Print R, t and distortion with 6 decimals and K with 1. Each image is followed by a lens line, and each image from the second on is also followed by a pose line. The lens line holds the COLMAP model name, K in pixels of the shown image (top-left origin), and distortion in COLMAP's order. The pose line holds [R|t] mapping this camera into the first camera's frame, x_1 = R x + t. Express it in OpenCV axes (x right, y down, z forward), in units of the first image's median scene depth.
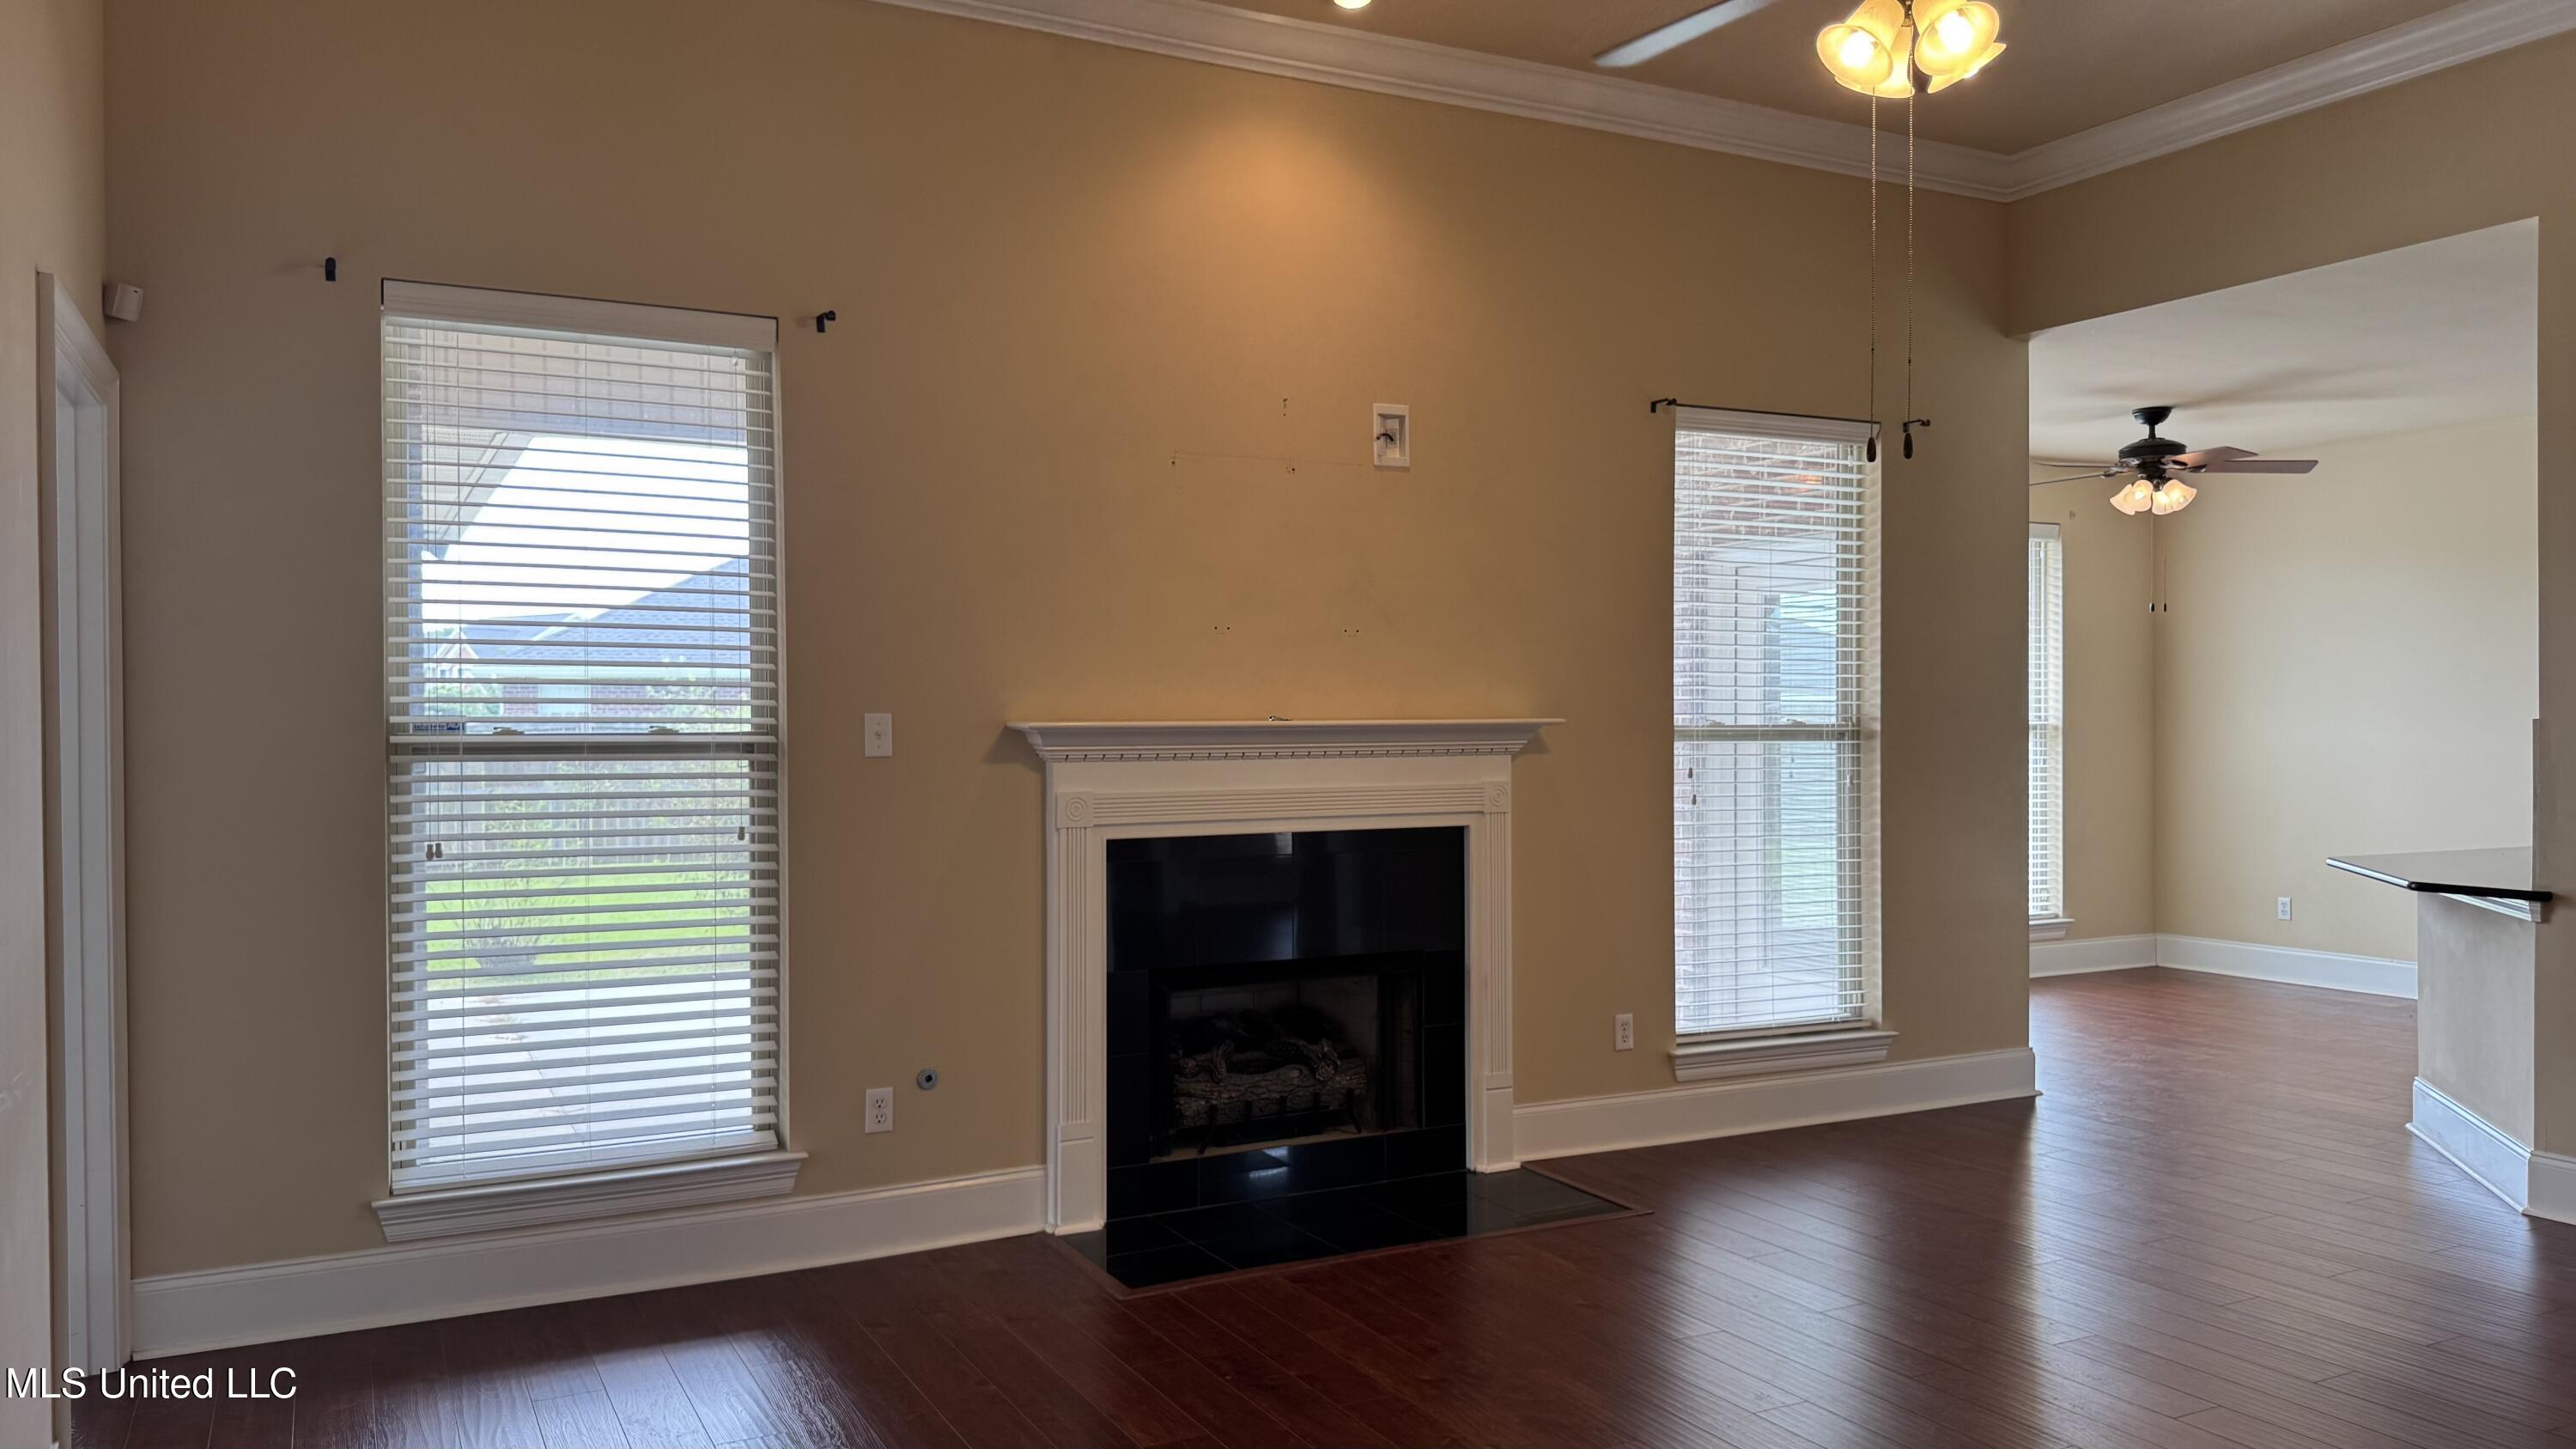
lens RADIAL K [[1864.4, 0, 1366.1], [0, 1864.4, 723.8], [0, 0, 1]] dist [0.094582, -0.137204]
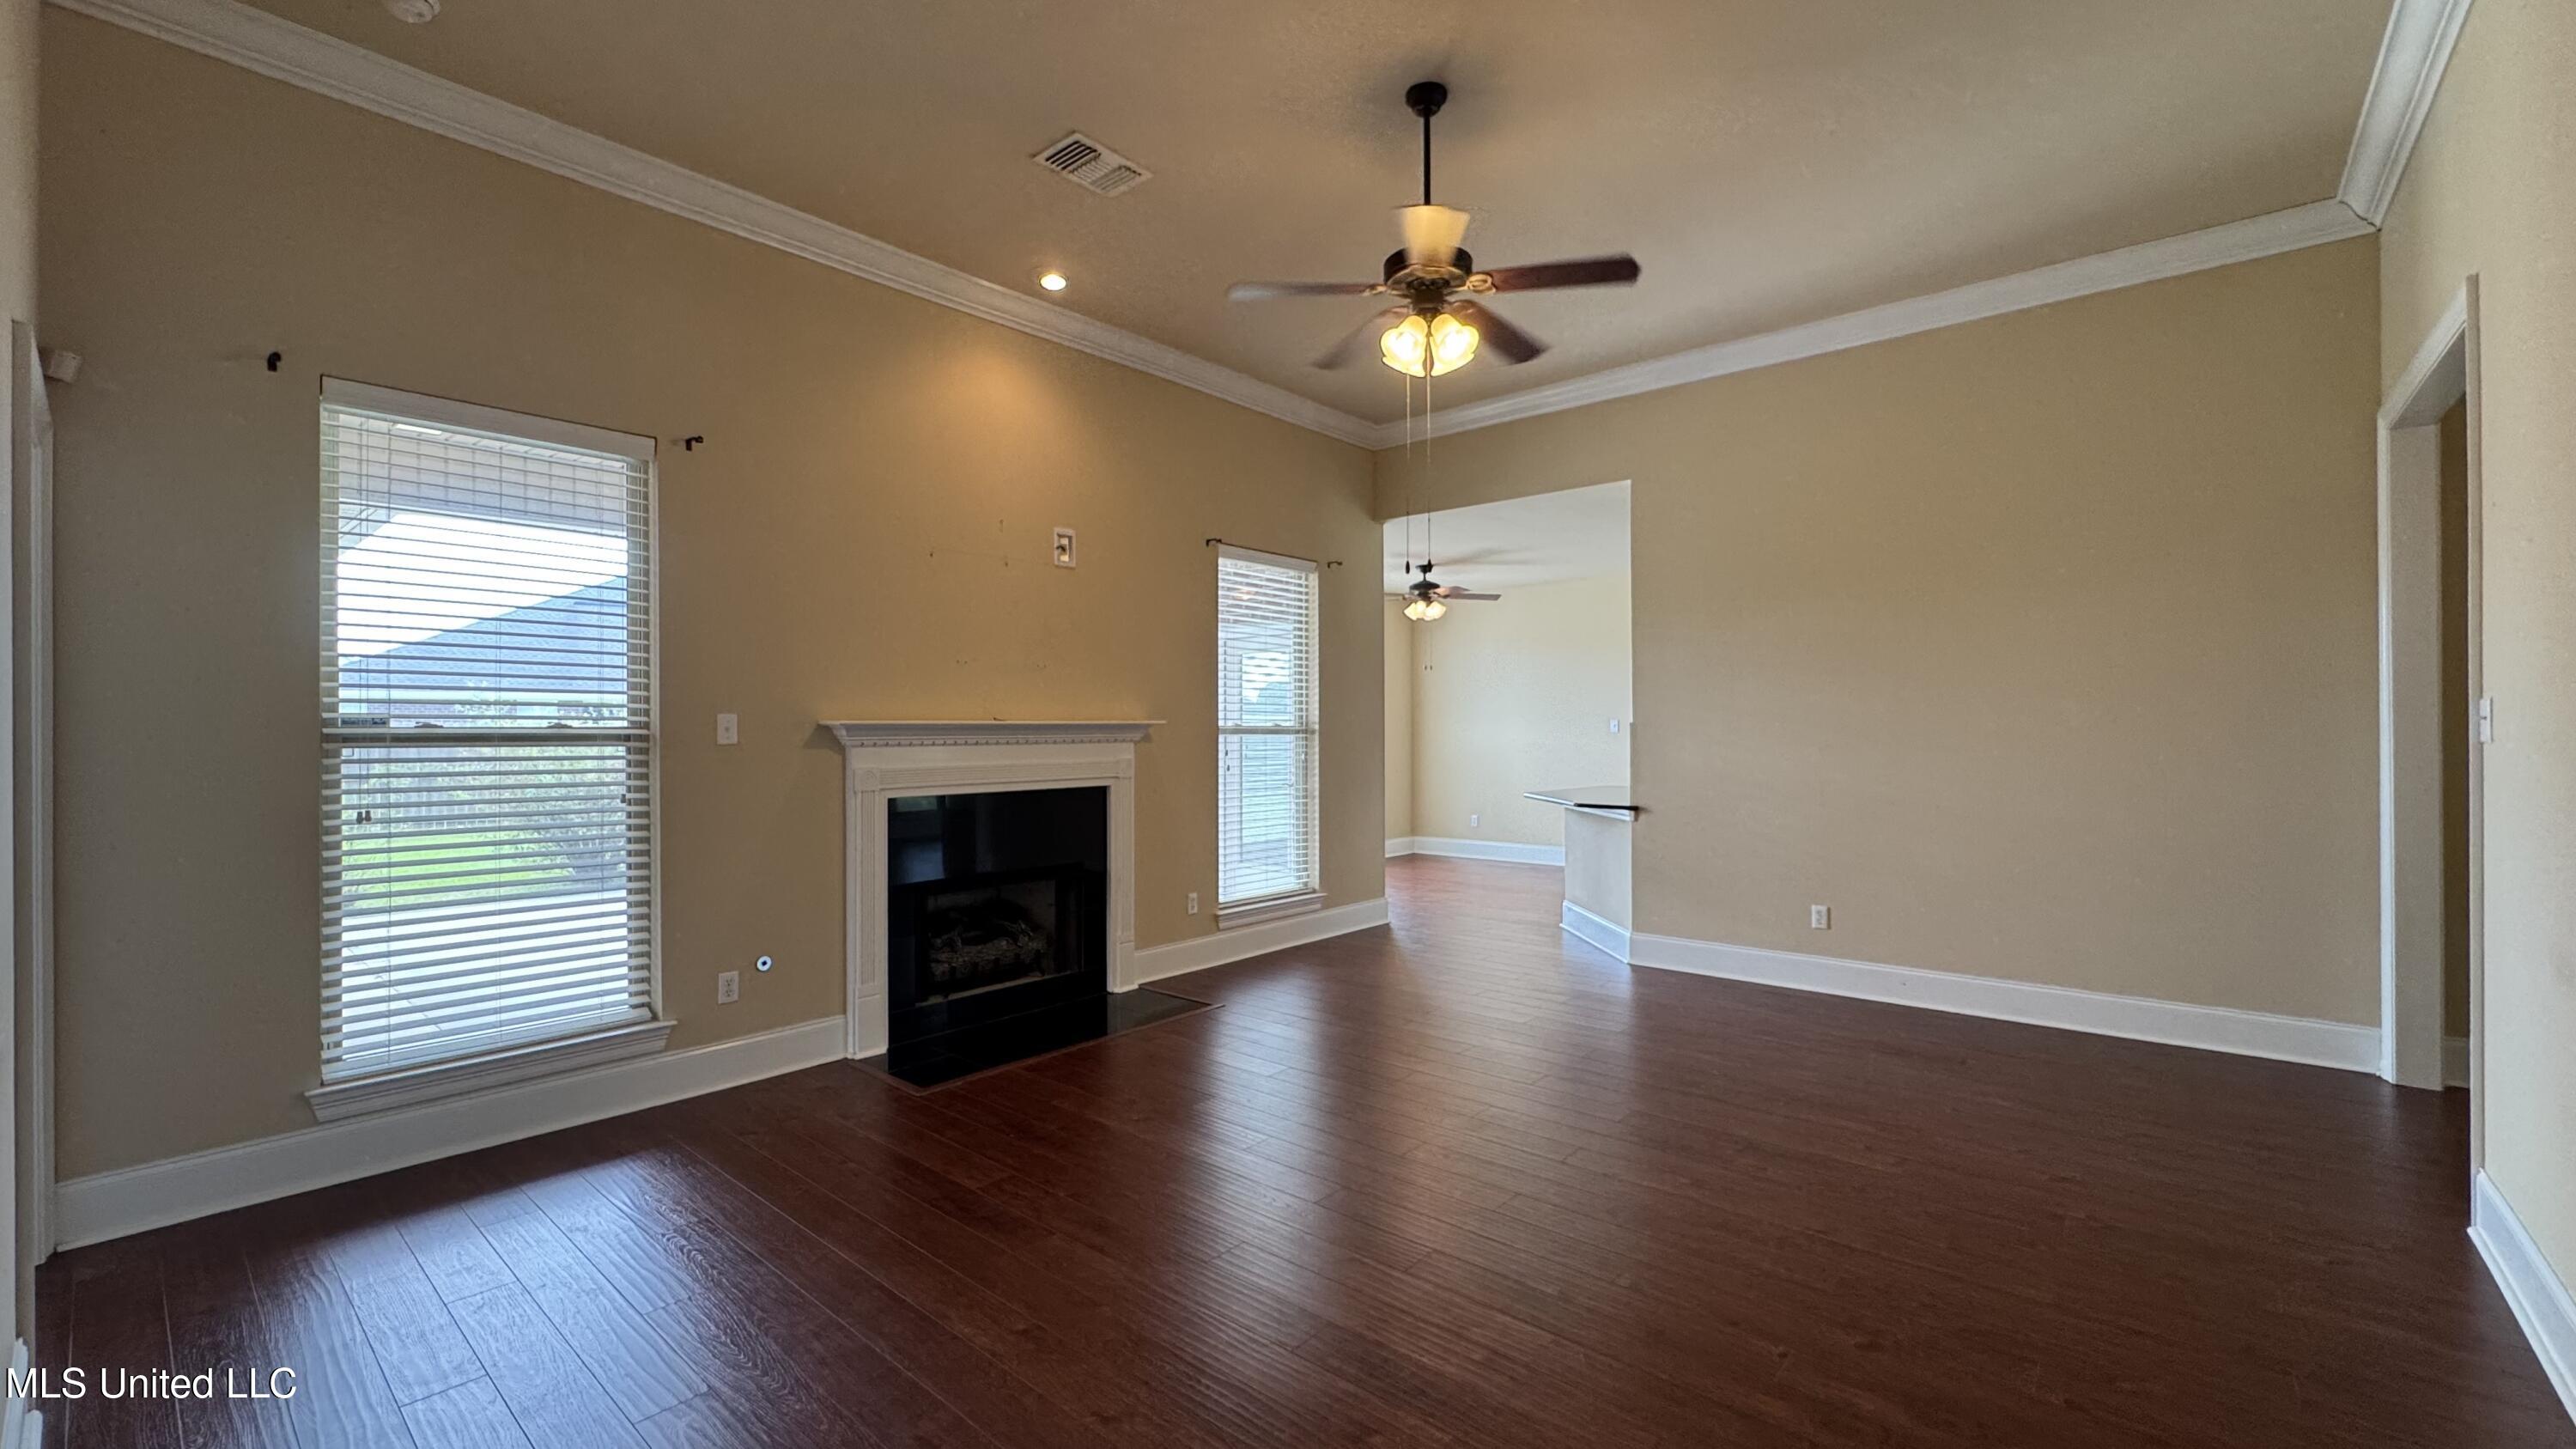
lens RADIAL K [[1048.0, 0, 1330.7], [0, 1048.0, 717.5], [0, 0, 1]] dist [0.000248, -0.000066]
pose [[0.928026, 0.003150, 0.372501, -0.115056], [0.002834, 0.999876, -0.015517, 0.009769], [-0.372504, 0.015456, 0.927902, 0.064307]]
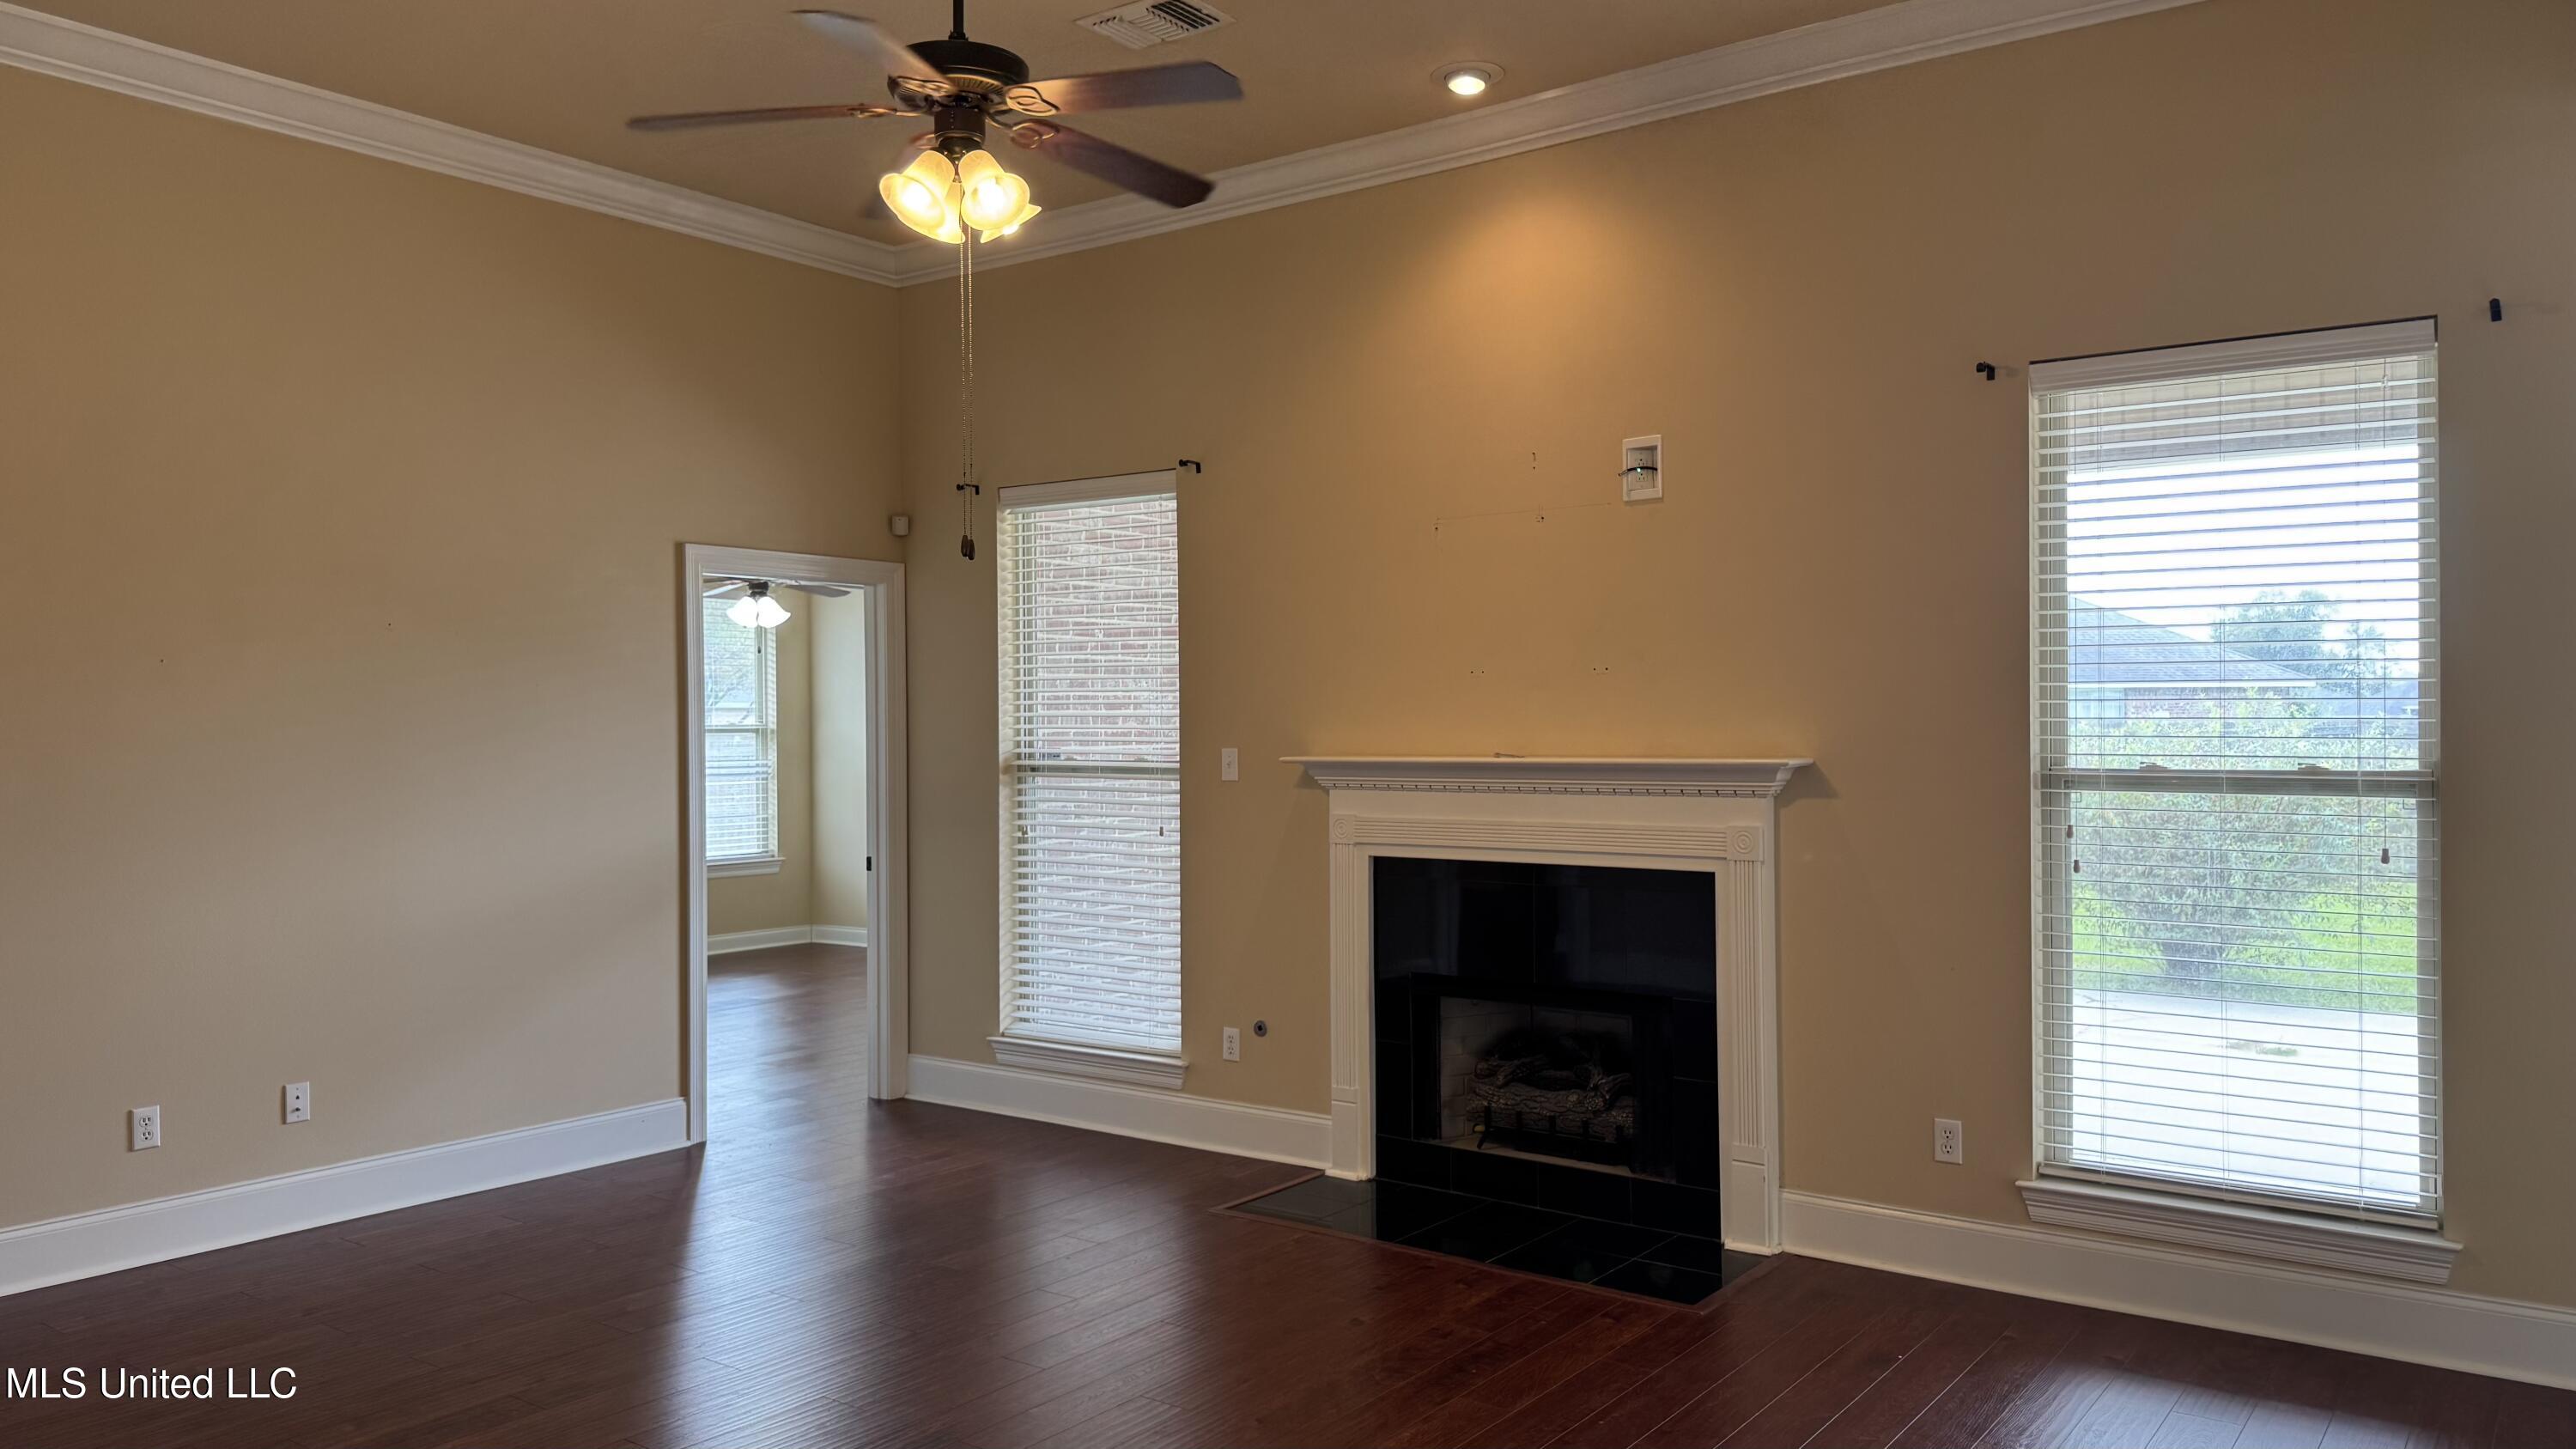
lens RADIAL K [[1808.4, 0, 1290.1], [0, 1808.4, 743.6], [0, 0, 1]] dist [0.076683, -0.115890]
pose [[0.411023, 0.002199, -0.911622, 0.831941], [-0.008887, 0.999959, -0.001595, -0.006539], [0.911581, 0.008757, 0.411026, 0.450579]]
